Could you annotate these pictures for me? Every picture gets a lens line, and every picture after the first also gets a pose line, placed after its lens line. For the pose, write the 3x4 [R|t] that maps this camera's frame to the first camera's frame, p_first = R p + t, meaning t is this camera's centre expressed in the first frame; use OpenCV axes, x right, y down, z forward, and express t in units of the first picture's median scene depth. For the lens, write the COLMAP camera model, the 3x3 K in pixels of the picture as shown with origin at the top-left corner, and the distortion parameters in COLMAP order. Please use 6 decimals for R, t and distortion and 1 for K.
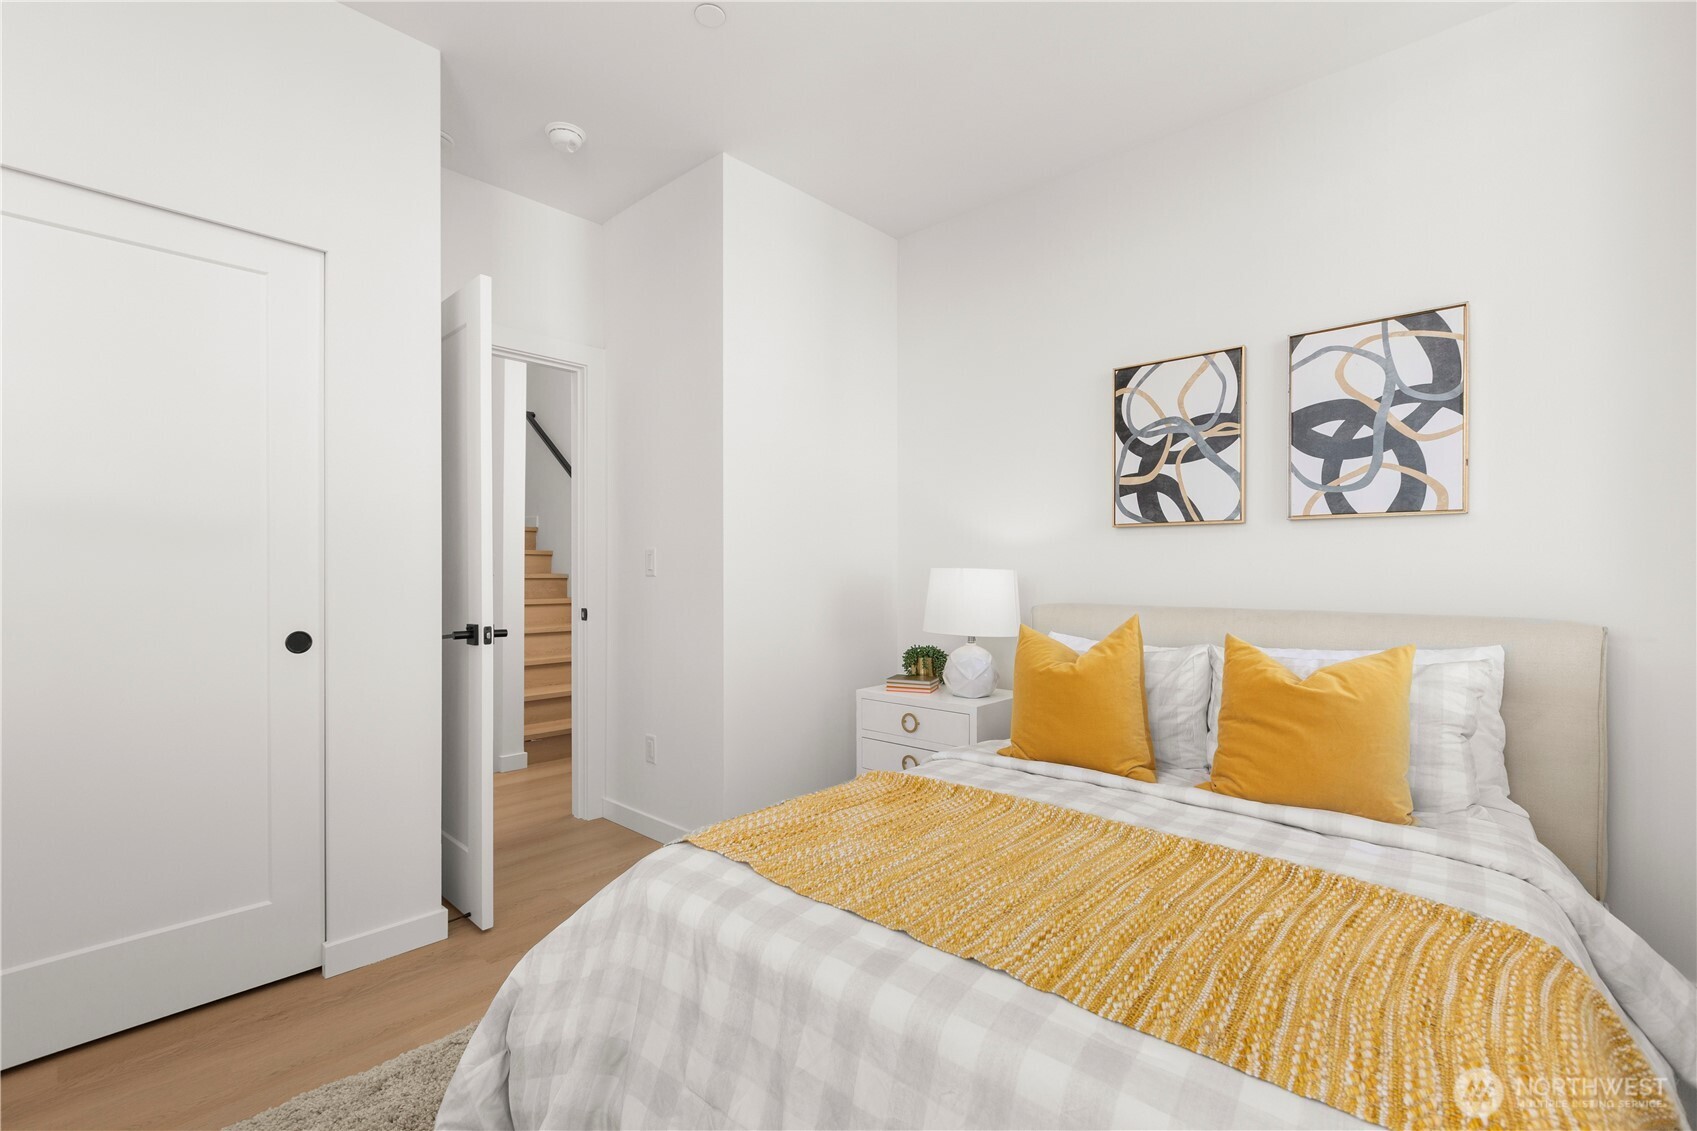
lens RADIAL K [[752.5, 0, 842.1], [0, 752.5, 570.8], [0, 0, 1]] dist [0.001384, 0.000076]
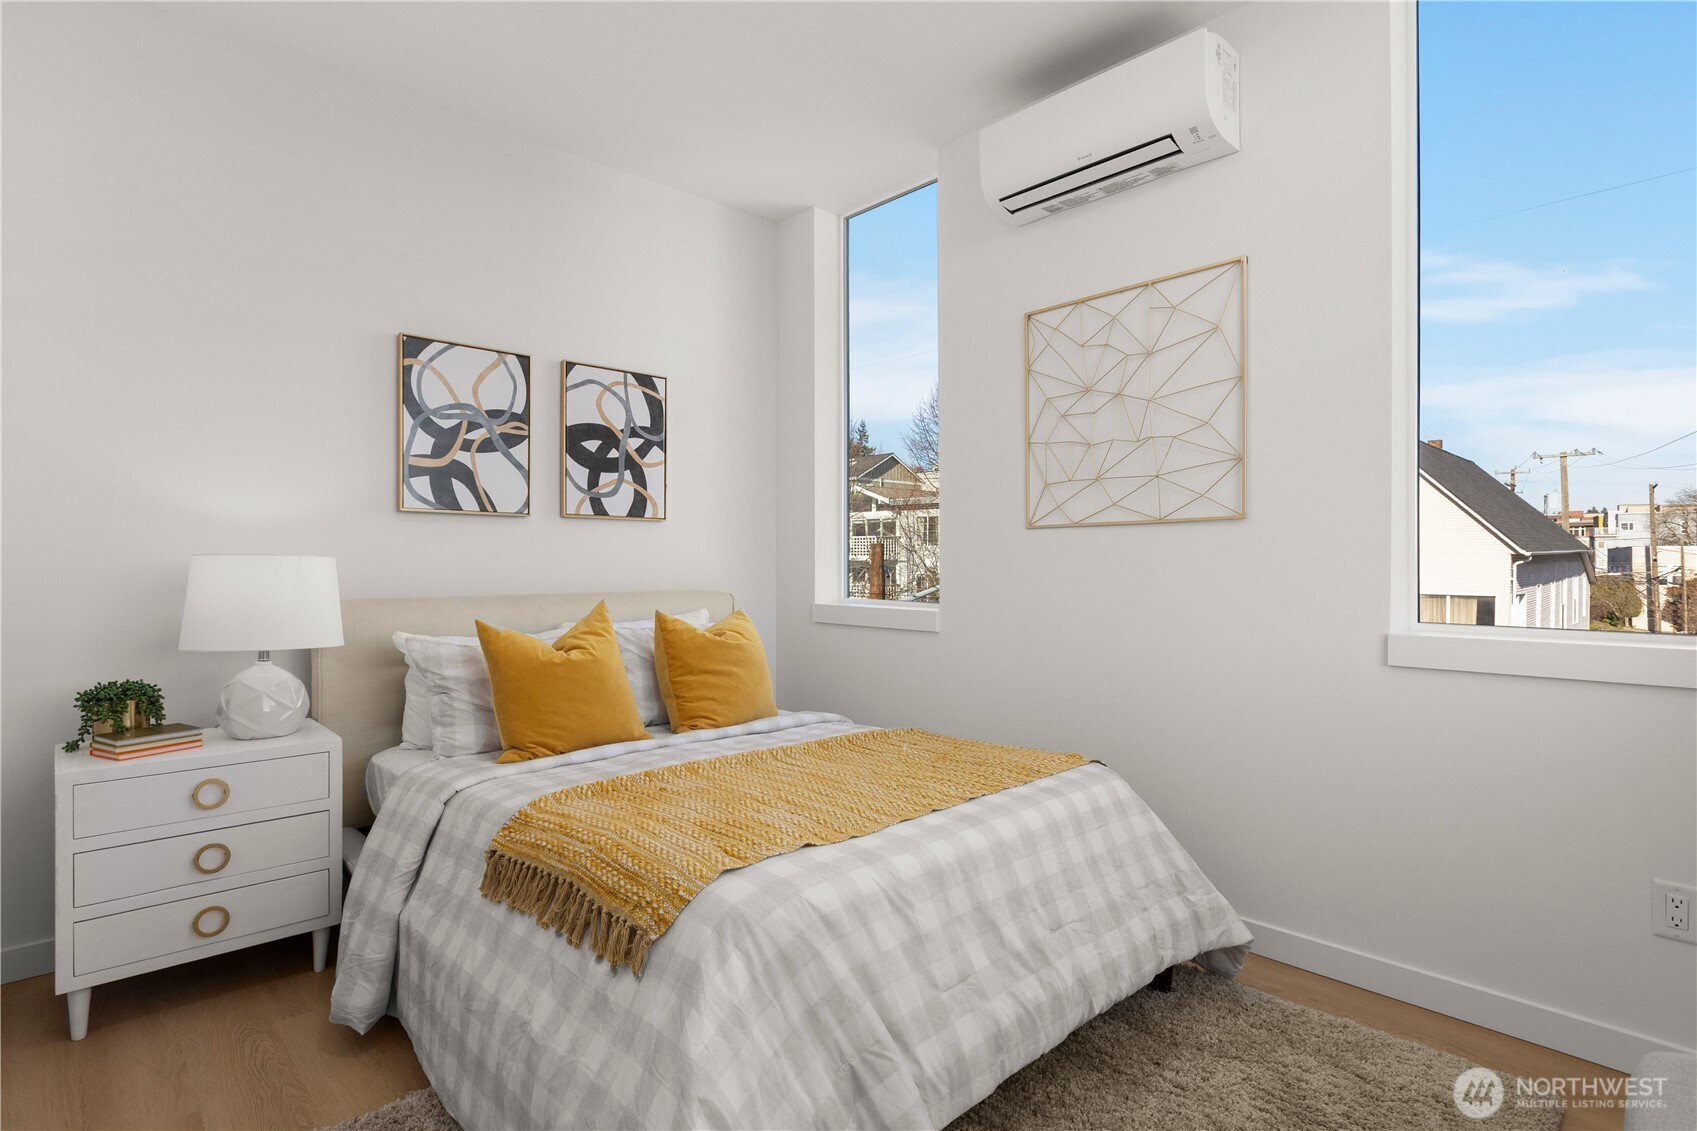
lens RADIAL K [[846.4, 0, 843.8], [0, 846.4, 559.5], [0, 0, 1]] dist [-0.001398, -0.000217]
pose [[0.075641, 0.001287, 0.997134, -0.680448], [-0.001508, 0.999998, -0.001176, -0.000326], [-0.997134, -0.001415, 0.075643, 0.459644]]
